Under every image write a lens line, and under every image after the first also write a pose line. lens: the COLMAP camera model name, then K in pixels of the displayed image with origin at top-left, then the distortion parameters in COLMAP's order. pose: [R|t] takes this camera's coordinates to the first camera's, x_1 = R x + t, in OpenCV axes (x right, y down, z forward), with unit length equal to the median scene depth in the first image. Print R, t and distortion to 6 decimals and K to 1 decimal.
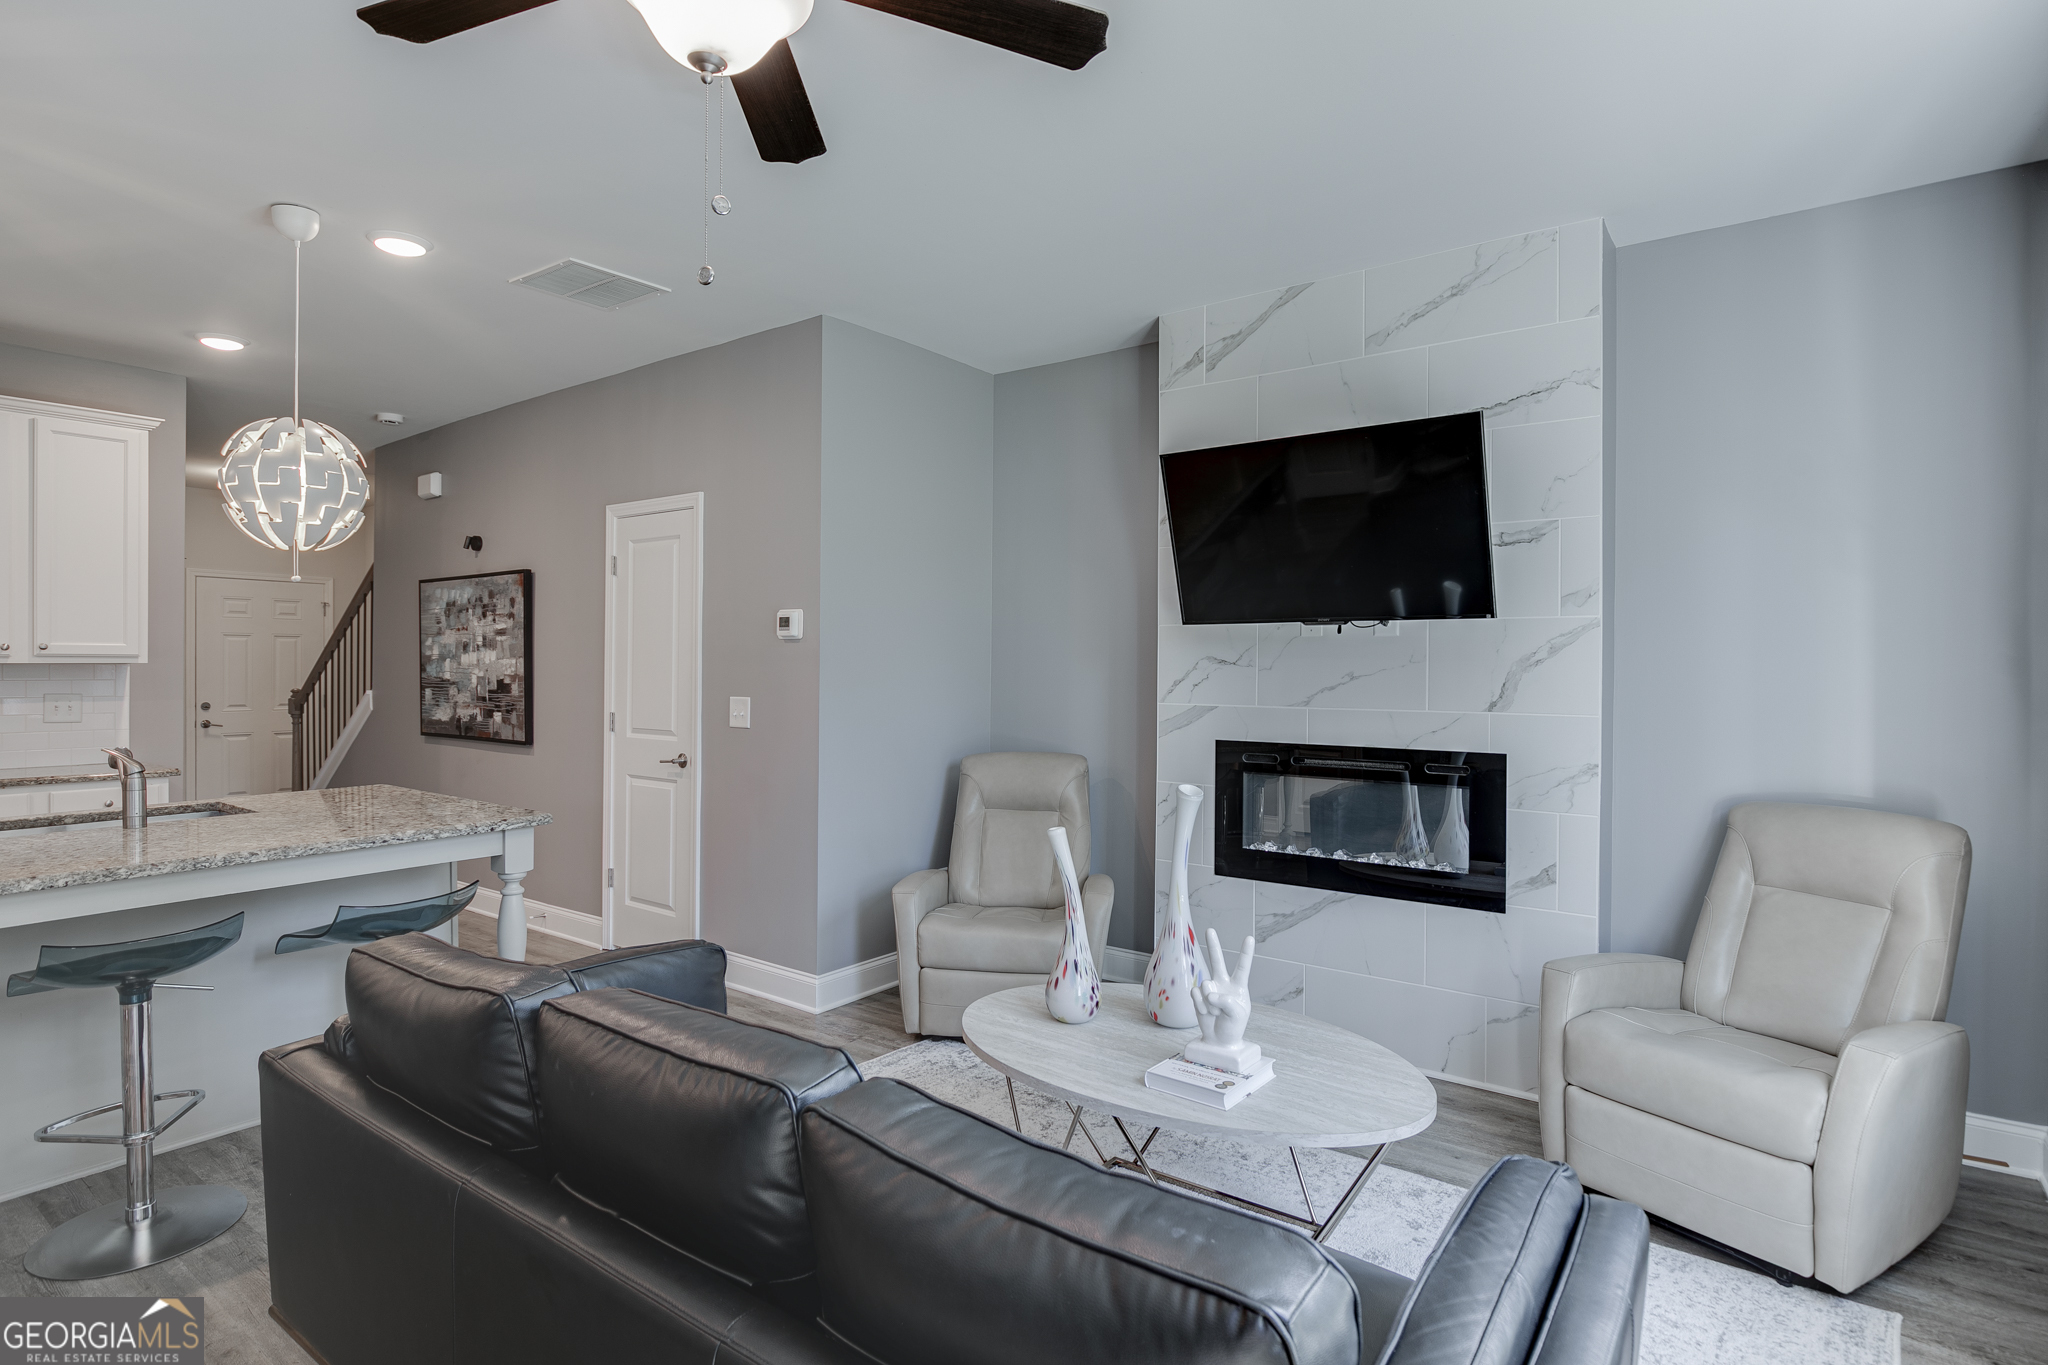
lens RADIAL K [[1051.8, 0, 1027.9], [0, 1051.8, 670.0], [0, 0, 1]] dist [-0.004799, -0.002743]
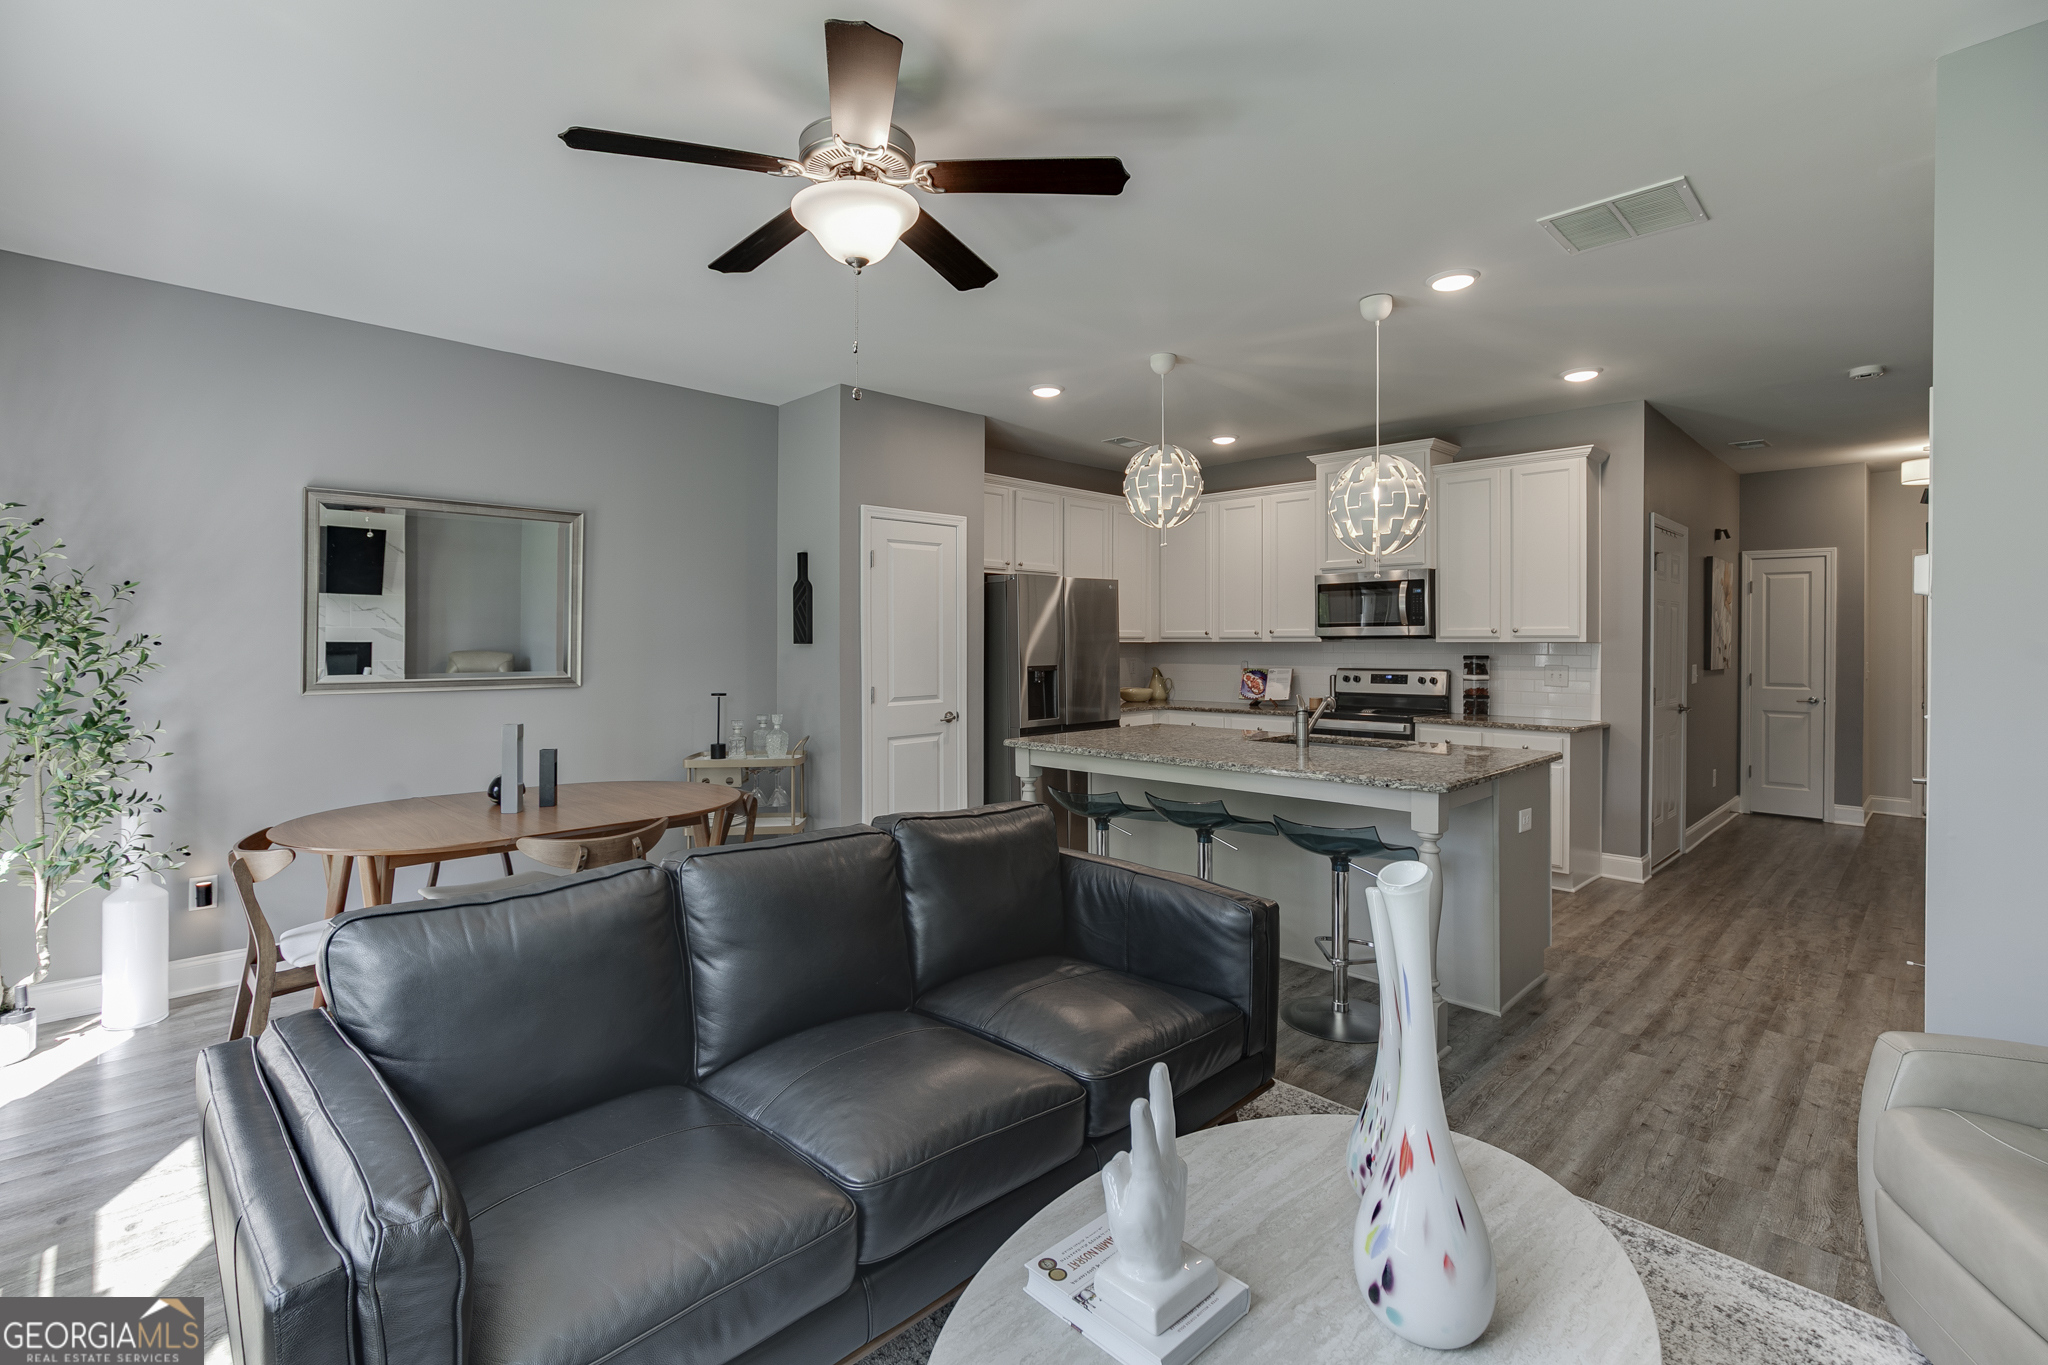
lens RADIAL K [[931.7, 0, 1023.1], [0, 931.7, 646.3], [0, 0, 1]] dist [-0.003364, -0.000312]
pose [[-0.150980, 0.001901, -0.988535, 0.300995], [-0.007131, 0.999970, 0.003012, 0.000125], [0.988511, 0.007504, -0.150962, 0.417347]]
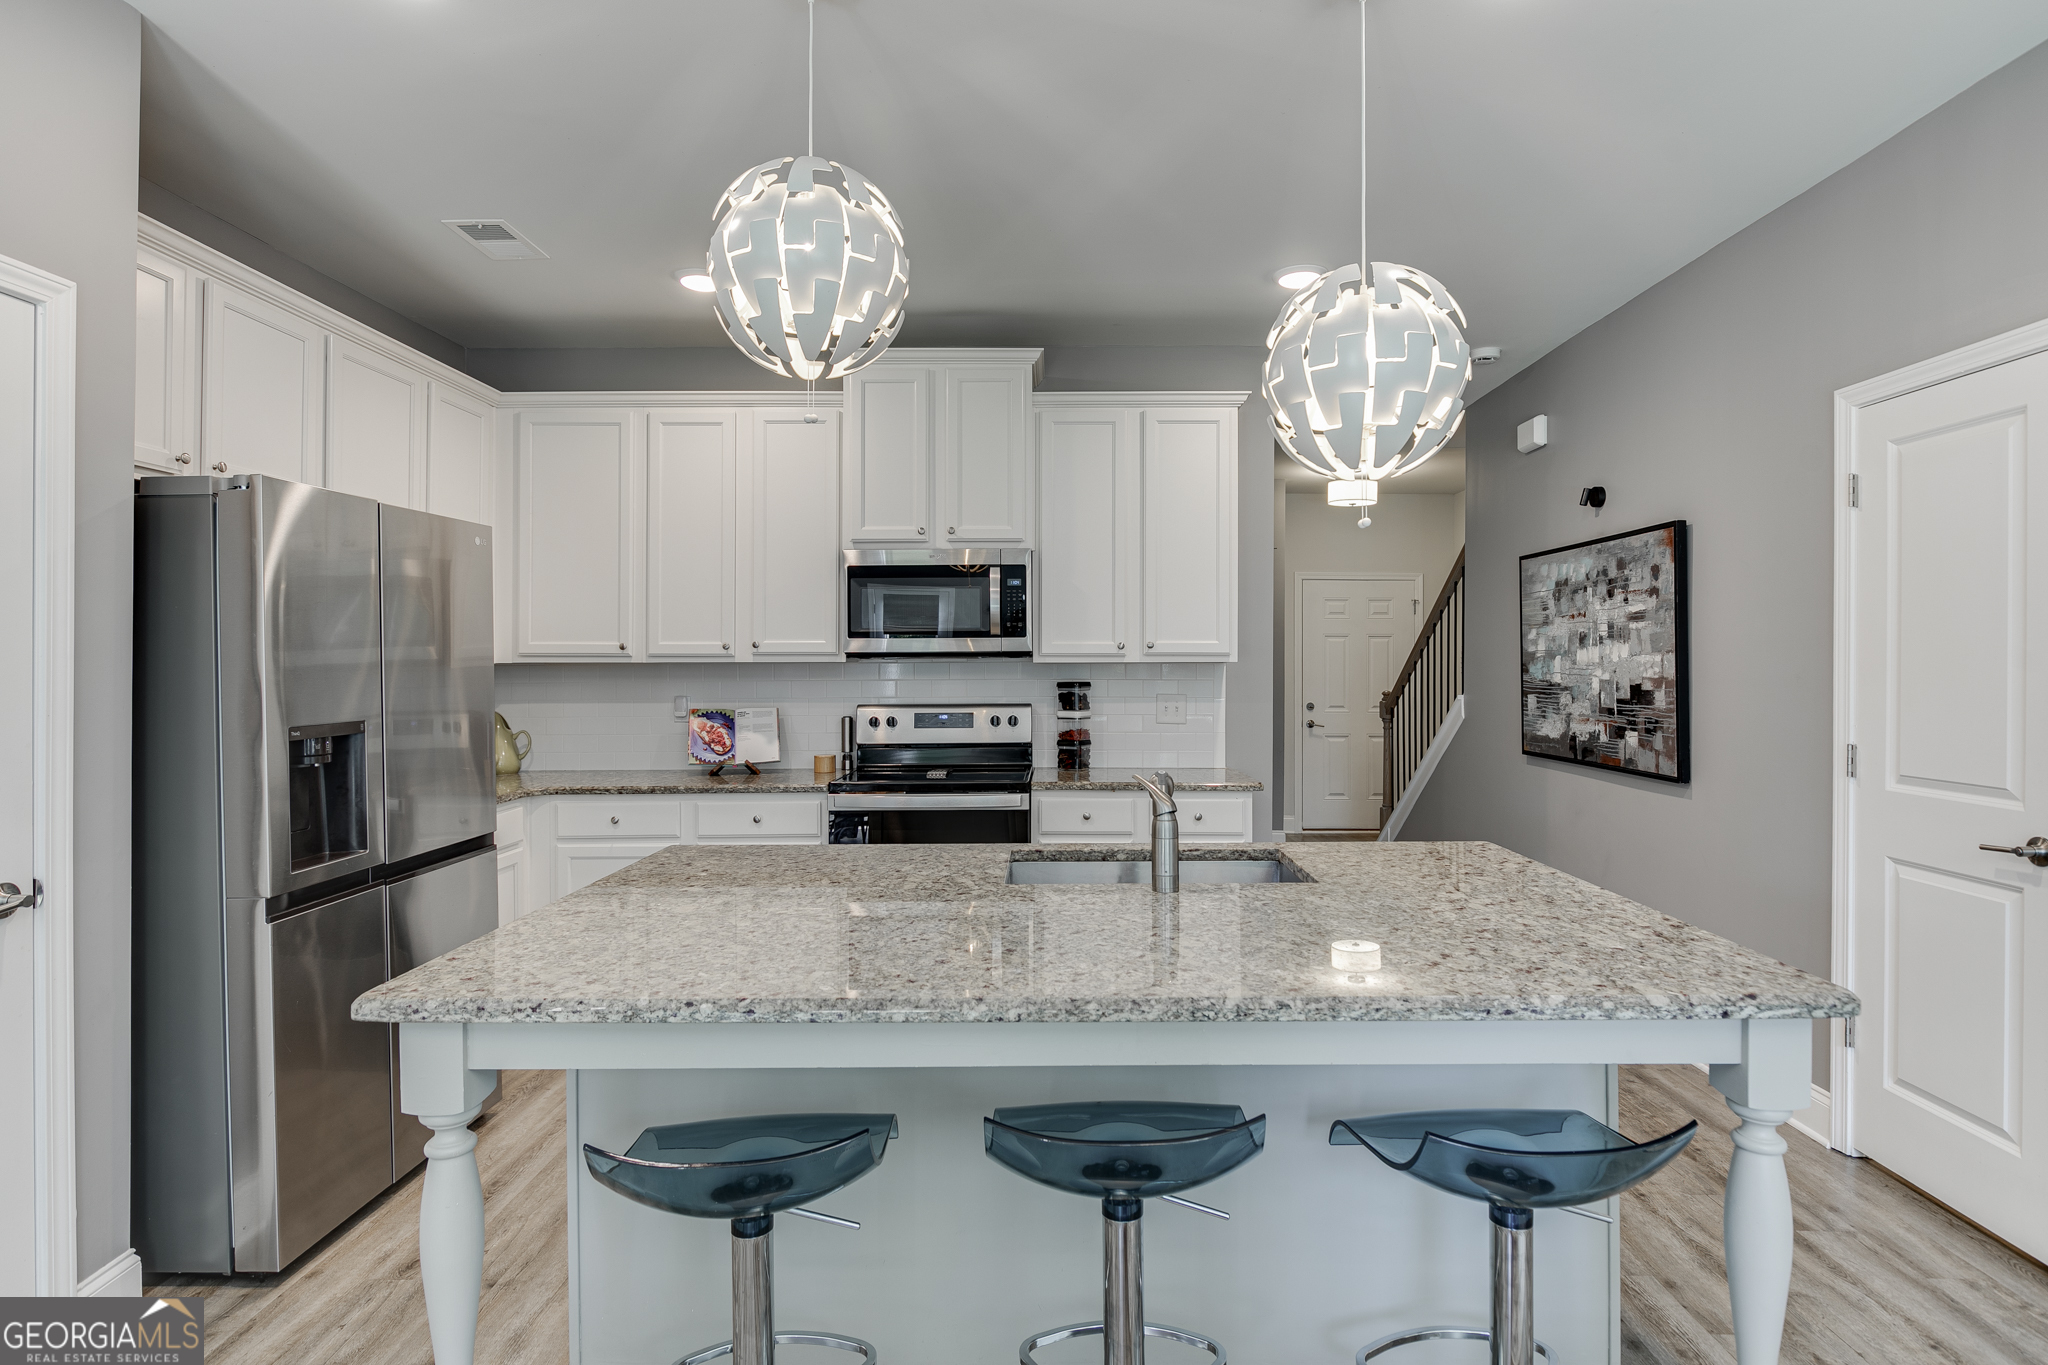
lens RADIAL K [[1047.6, 0, 1030.7], [0, 1047.6, 656.8], [0, 0, 1]] dist [0.017406, -0.025107]
pose [[0.586406, -0.009086, -0.809966, -0.173524], [-0.003241, 0.999903, -0.013563, 0.001469], [0.810011, 0.010579, 0.586319, 0.266400]]
